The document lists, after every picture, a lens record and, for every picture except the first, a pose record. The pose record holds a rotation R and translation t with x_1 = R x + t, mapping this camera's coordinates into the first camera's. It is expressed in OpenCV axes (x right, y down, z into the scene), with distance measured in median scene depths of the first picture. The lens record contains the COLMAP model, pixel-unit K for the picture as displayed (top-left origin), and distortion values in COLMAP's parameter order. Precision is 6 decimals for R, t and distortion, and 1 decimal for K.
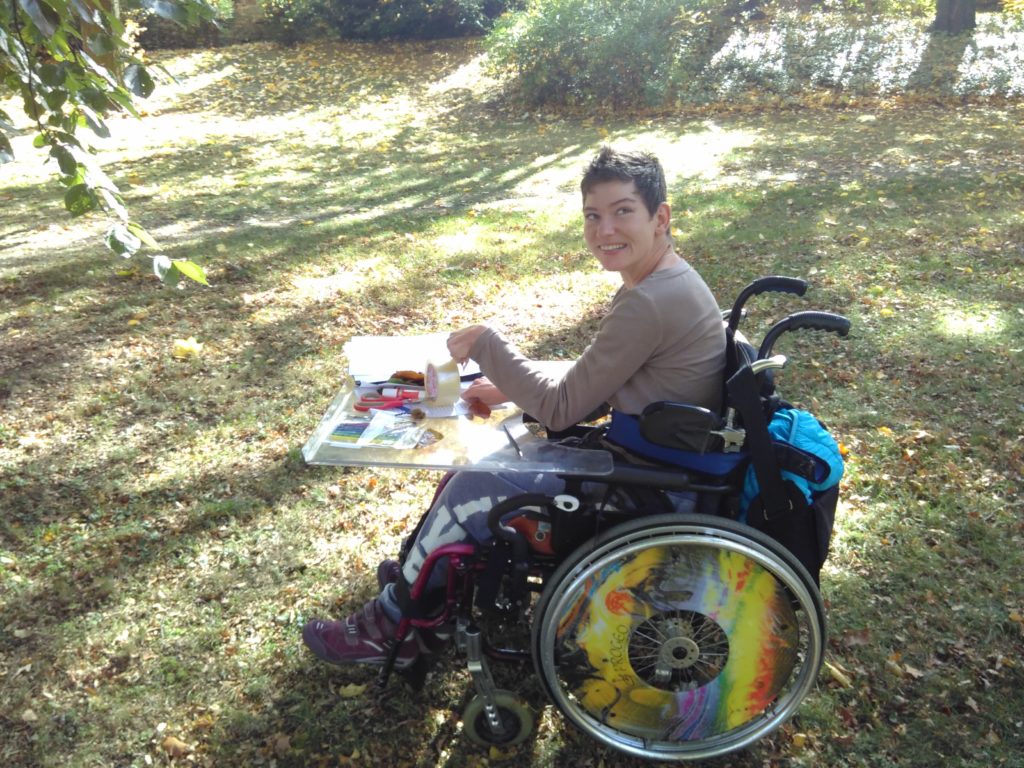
lens RADIAL K [[879.9, 0, 517.0], [0, 879.9, 378.4], [0, 0, 1]] dist [0.114806, -0.204003]
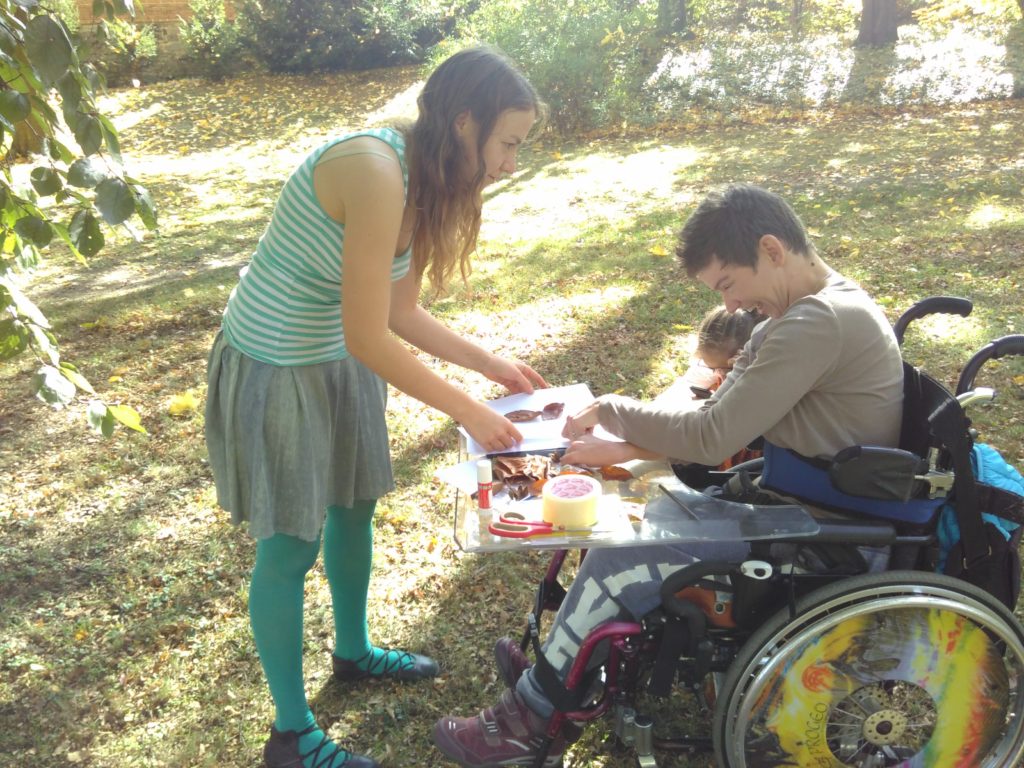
lens RADIAL K [[872.6, 0, 507.9], [0, 872.6, 380.3], [0, 0, 1]] dist [0.106837, -0.189158]
pose [[0.995173, -0.060822, 0.077012, -0.139037], [0.062622, 0.997813, -0.021175, -0.023964], [-0.075556, 0.025896, 0.996805, 0.083552]]
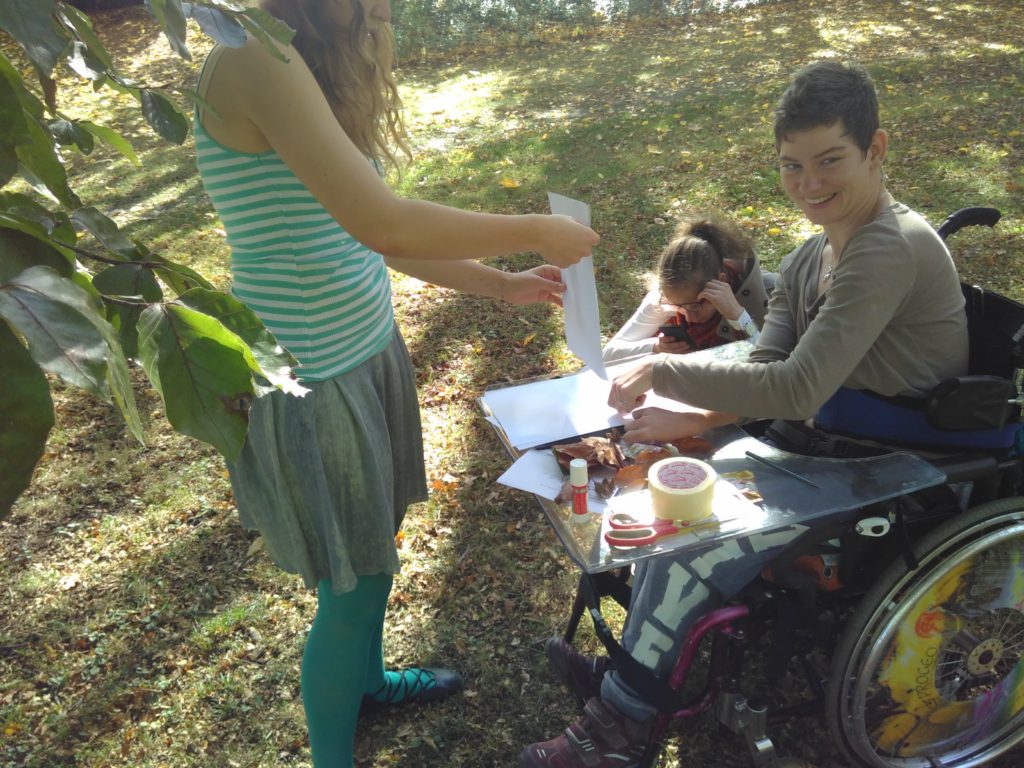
lens RADIAL K [[868.1, 0, 500.5], [0, 868.1, 386.3], [0, 0, 1]] dist [0.086196, -0.136966]
pose [[0.936326, -0.210706, 0.280885, -0.260835], [0.193872, 0.977183, 0.086763, -0.067276], [-0.292757, -0.026783, 0.955812, 0.193466]]
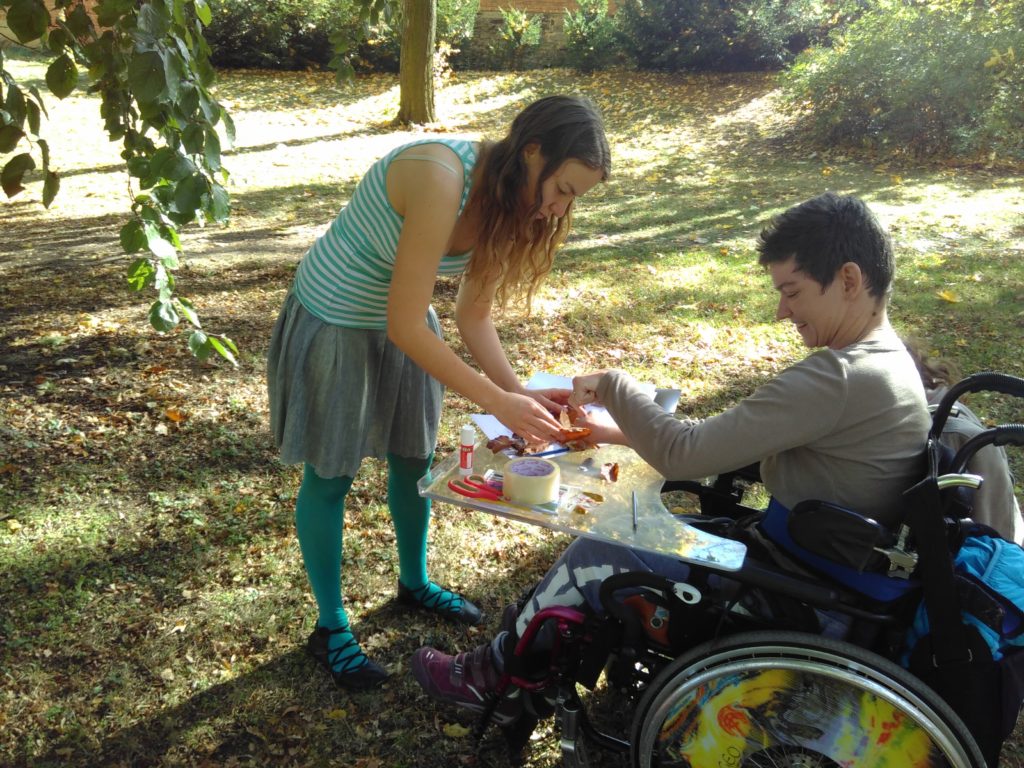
lens RADIAL K [[877.2, 0, 510.1], [0, 877.2, 379.9], [0, 0, 1]] dist [0.125008, -0.241942]
pose [[0.943935, 0.151758, -0.293182, 0.066153], [-0.159681, 0.987164, -0.003136, -0.021493], [0.288943, 0.049776, 0.956051, 0.053667]]
